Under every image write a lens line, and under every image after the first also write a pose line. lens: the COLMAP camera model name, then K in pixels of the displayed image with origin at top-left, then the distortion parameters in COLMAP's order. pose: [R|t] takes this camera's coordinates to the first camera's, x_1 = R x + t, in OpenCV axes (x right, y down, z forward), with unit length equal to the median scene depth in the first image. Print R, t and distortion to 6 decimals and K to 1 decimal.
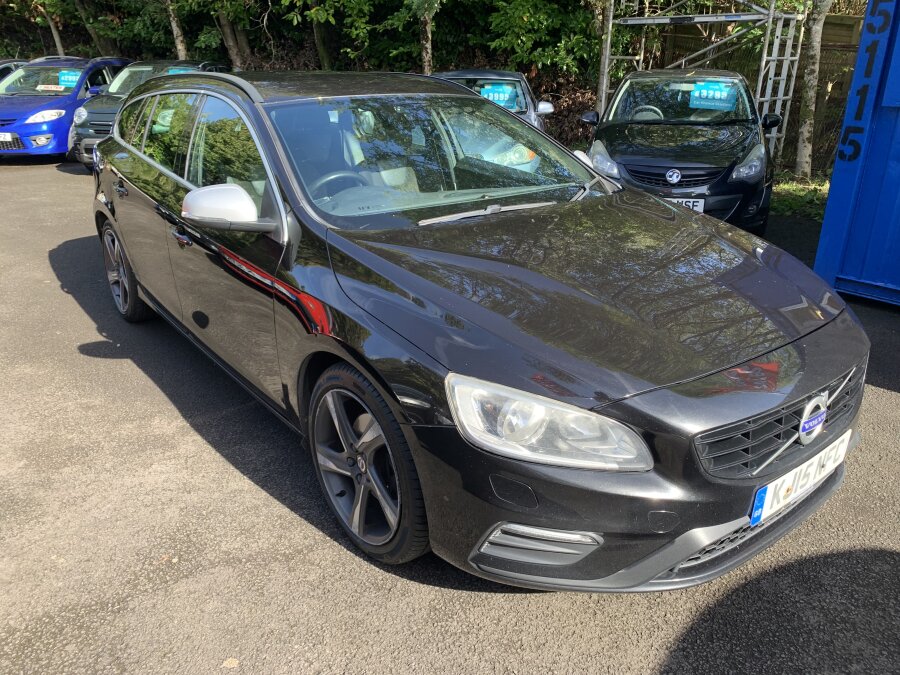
lens RADIAL K [[673.2, 0, 450.0], [0, 673.2, 337.5], [0, 0, 1]] dist [0.020377, -0.001748]
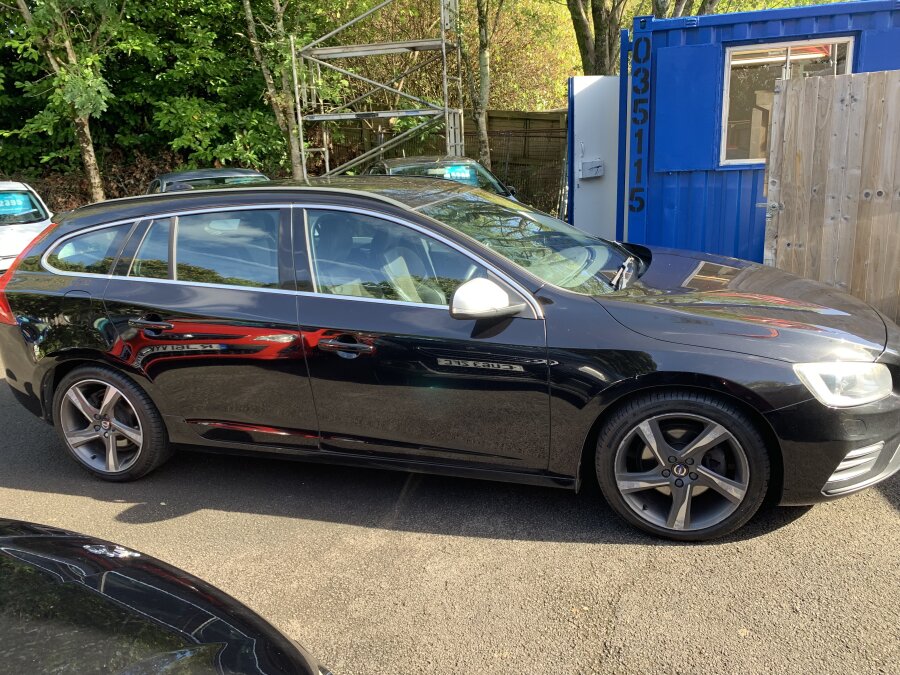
lens RADIAL K [[690.4, 0, 450.0], [0, 690.4, 337.5], [0, 0, 1]] dist [0.036383, -0.053783]
pose [[0.825328, -0.199682, 0.528167, -0.249439], [0.263513, 0.963485, -0.047511, -0.022096], [-0.499394, 0.178391, 0.847810, 0.018027]]
